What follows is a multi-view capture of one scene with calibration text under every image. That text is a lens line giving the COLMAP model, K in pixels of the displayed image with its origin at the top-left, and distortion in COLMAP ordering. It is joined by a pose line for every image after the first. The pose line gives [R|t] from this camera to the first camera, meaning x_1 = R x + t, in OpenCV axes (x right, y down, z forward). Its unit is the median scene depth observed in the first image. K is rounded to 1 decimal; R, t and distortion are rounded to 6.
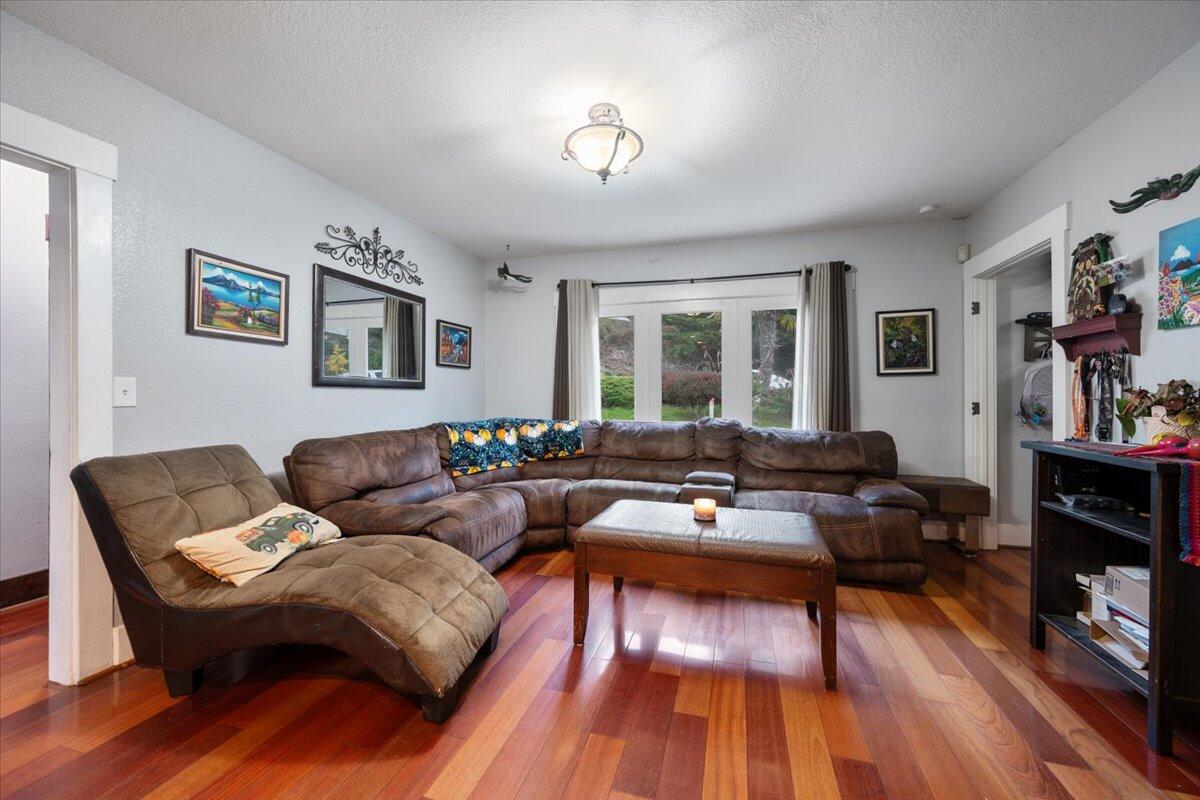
lens RADIAL K [[466.8, 0, 599.9], [0, 466.8, 395.1], [0, 0, 1]] dist [0.001691, 0.000050]
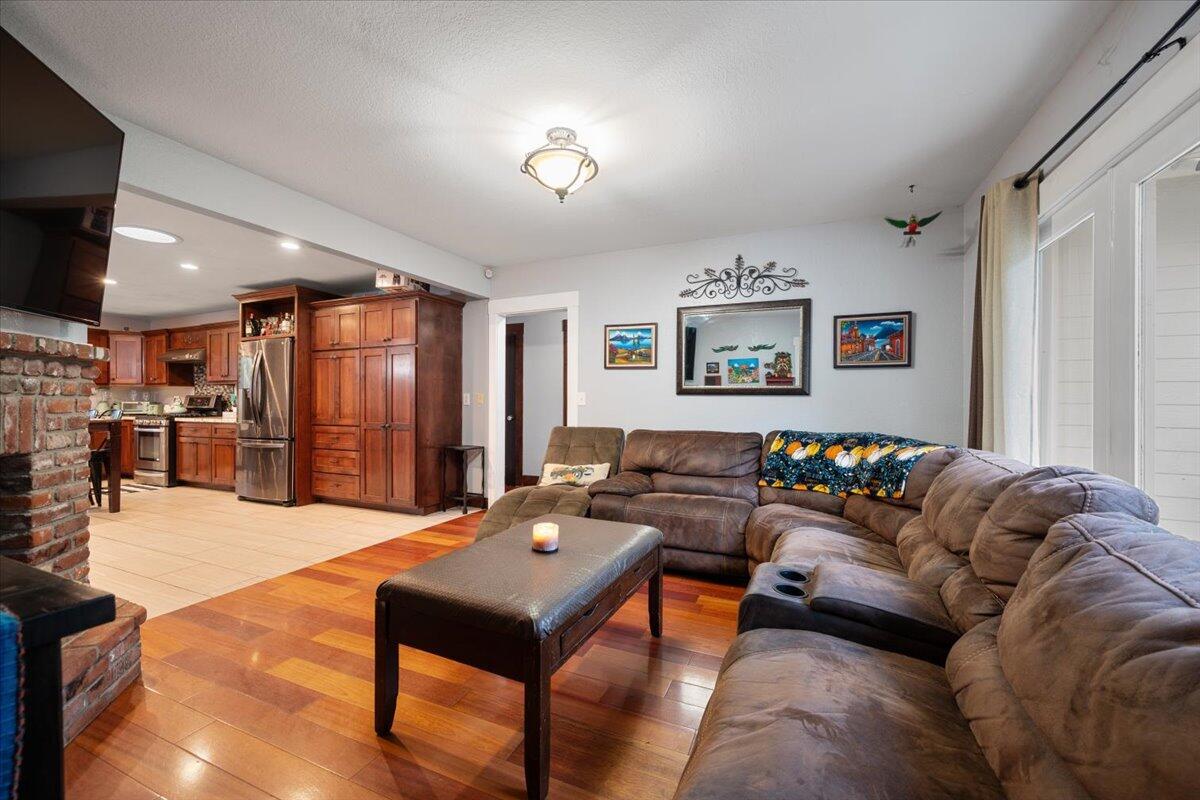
lens RADIAL K [[466.8, 0, 600.1], [0, 466.8, 401.2], [0, 0, 1]] dist [0.001691, 0.000050]
pose [[-0.109507, 0.001324, -0.993985, 0.689674], [-0.004910, 0.999986, 0.001873, -0.000827], [0.993974, 0.005086, -0.109499, 0.778201]]
